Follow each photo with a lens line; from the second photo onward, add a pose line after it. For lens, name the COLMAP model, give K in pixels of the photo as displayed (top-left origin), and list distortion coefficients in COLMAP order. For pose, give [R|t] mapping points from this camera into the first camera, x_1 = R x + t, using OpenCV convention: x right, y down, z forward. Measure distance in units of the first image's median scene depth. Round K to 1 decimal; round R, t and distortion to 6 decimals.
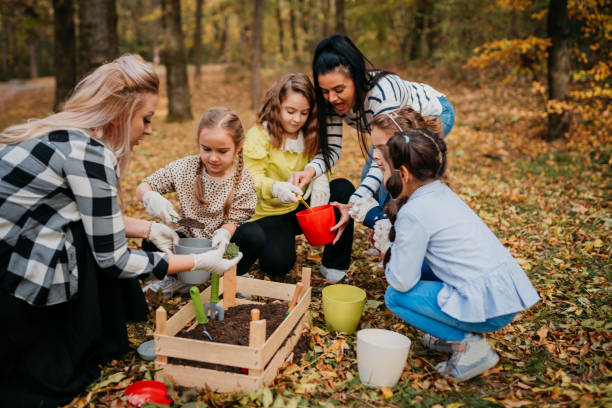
lens RADIAL K [[650.7, 0, 305.9], [0, 650.7, 204.8], [0, 0, 1]] dist [0.020203, 0.000000]
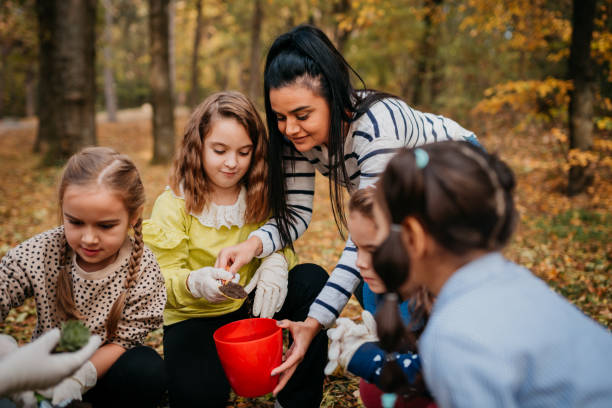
lens RADIAL K [[650.7, 0, 305.2], [0, 650.7, 203.0], [0, 0, 1]] dist [0.020203, 0.000000]
pose [[0.999740, 0.022789, -0.000282, 0.017278], [-0.022750, 0.997095, -0.072697, -0.017501], [-0.001375, 0.072685, 0.997354, 0.131802]]
